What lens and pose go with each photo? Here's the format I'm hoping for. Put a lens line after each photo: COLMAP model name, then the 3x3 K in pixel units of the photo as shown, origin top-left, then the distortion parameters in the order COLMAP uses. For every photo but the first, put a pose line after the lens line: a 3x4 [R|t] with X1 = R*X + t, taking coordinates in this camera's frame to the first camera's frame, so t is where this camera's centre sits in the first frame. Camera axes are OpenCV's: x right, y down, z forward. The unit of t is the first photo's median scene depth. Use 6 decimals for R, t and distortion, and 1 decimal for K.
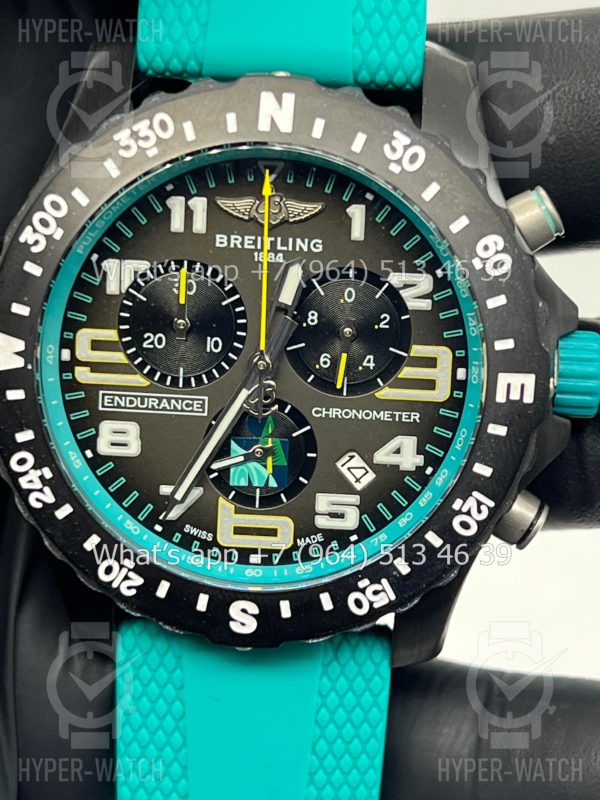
lens RADIAL K [[1777.9, 0, 300.4], [0, 1777.9, 417.3], [0, 0, 1]] dist [0.199652, -0.028443]
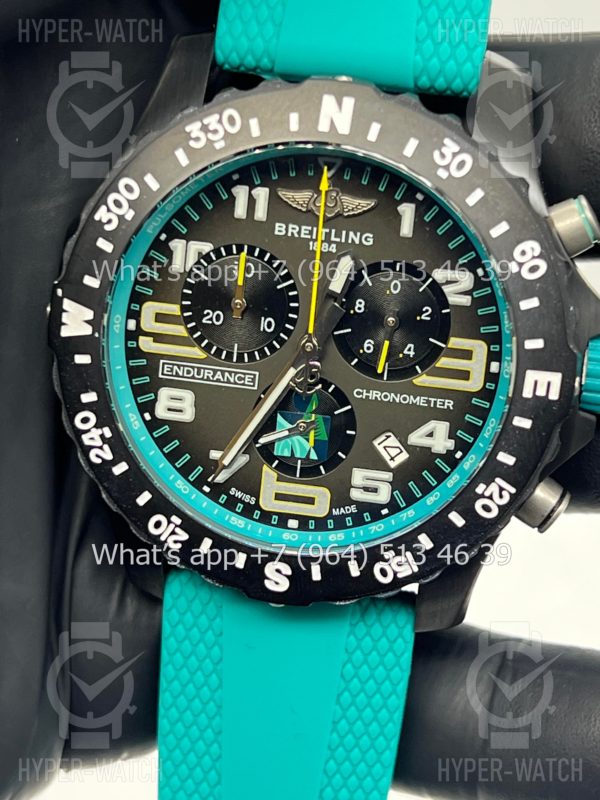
lens RADIAL K [[1777.9, 0, 300.4], [0, 1777.9, 417.3], [0, 0, 1]] dist [0.199652, -0.028443]
pose [[0.995240, 0.069755, -0.068049, 0.049153], [-0.066780, 0.996750, 0.045062, -0.034820], [0.070971, -0.040304, 0.996664, -0.078153]]
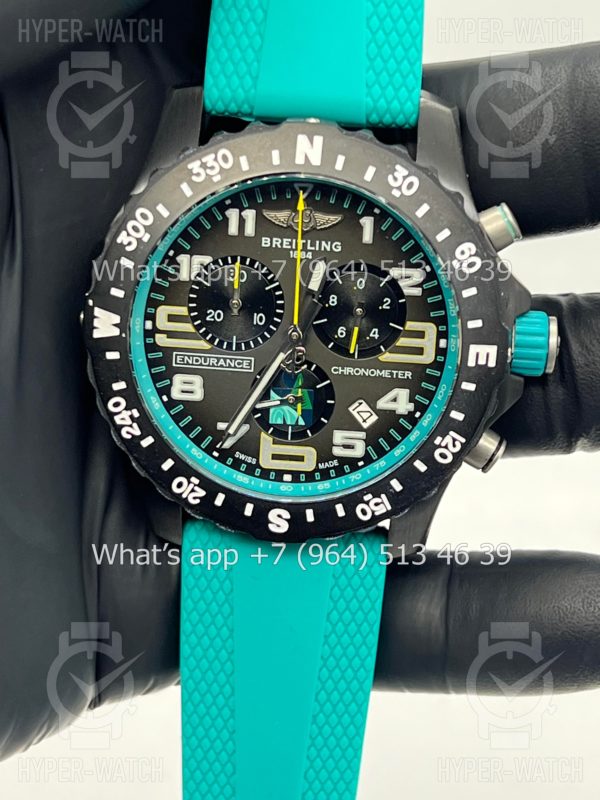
lens RADIAL K [[1777.9, 0, 300.4], [0, 1777.9, 417.3], [0, 0, 1]] dist [0.199652, -0.028443]
pose [[0.999912, 0.012733, 0.003625, -0.021482], [-0.012942, 0.997794, 0.065113, -0.054866], [-0.002788, -0.065155, 0.997871, -0.345726]]
